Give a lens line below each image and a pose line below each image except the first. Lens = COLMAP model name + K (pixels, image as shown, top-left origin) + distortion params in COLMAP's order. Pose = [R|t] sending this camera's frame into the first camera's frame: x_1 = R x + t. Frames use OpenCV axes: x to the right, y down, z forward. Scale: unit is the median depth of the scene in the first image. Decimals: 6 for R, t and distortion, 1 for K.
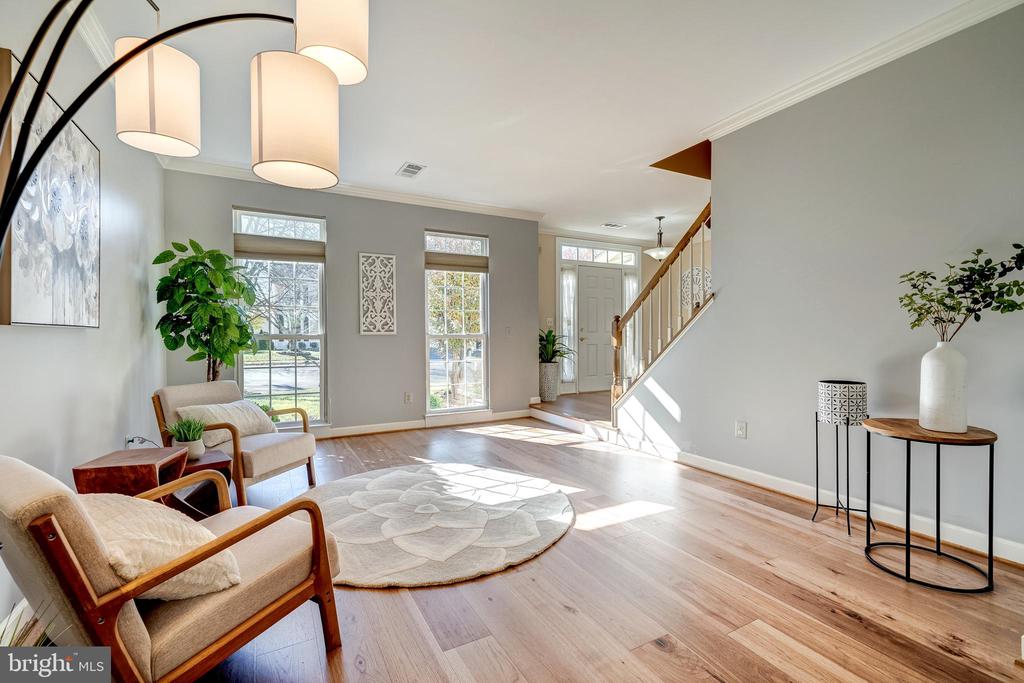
lens RADIAL K [[440.8, 0, 511.1], [0, 440.8, 339.3], [0, 0, 1]] dist [0.004387, 0.000135]
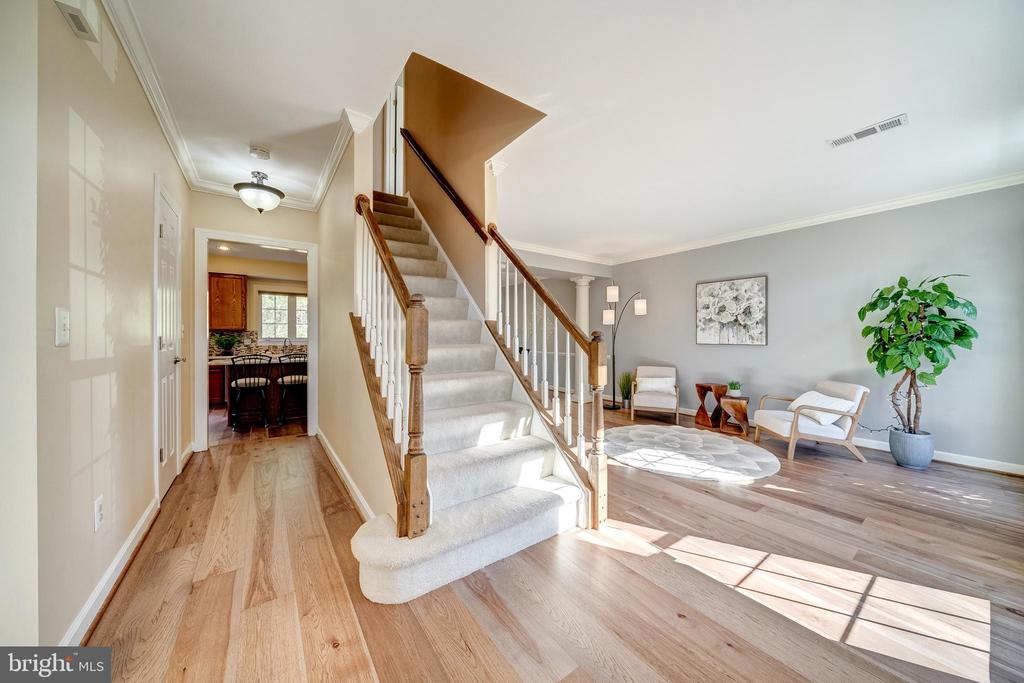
lens RADIAL K [[353.6, 0, 509.9], [0, 353.6, 335.2], [0, 0, 1]] dist [-0.008848, -0.000182]
pose [[-0.992171, 0.003524, -0.124838, 0.538150], [0.002623, 0.999969, 0.007382, -0.070221], [0.124860, 0.006997, -0.992150, 1.902269]]
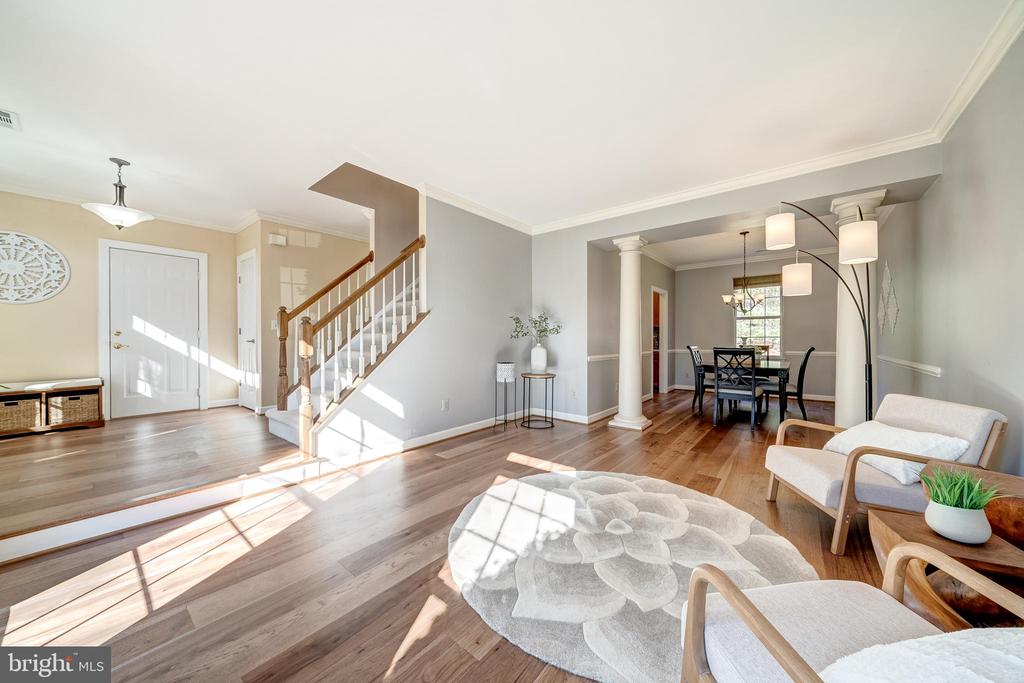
lens RADIAL K [[353.6, 0, 513.6], [0, 353.6, 340.7], [0, 0, 1]] dist [-0.008848, -0.000182]
pose [[-0.379624, -0.001020, 0.925140, -0.641671], [0.009634, 0.999941, 0.005055, -0.015400], [-0.925091, 0.010832, -0.379592, 1.191542]]
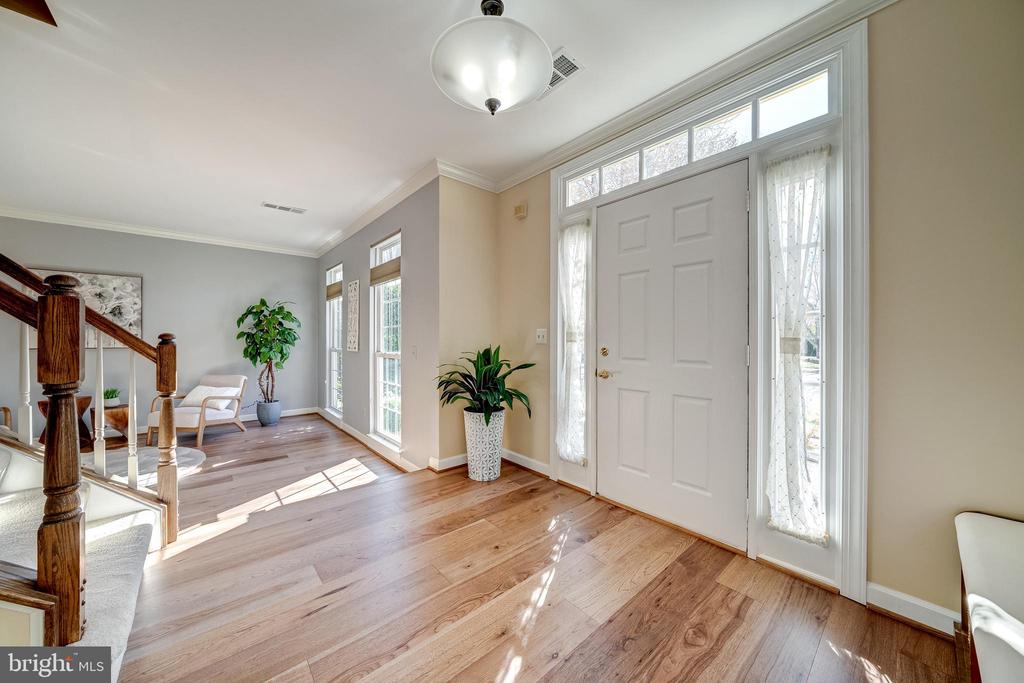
lens RADIAL K [[353.6, 0, 507.2], [0, 353.6, 338.8], [0, 0, 1]] dist [-0.008848, -0.000182]
pose [[0.220789, 0.004775, -0.975310, 0.988733], [-0.012072, 0.999925, 0.002163, -0.072928], [0.975247, 0.011296, 0.220831, 1.727236]]
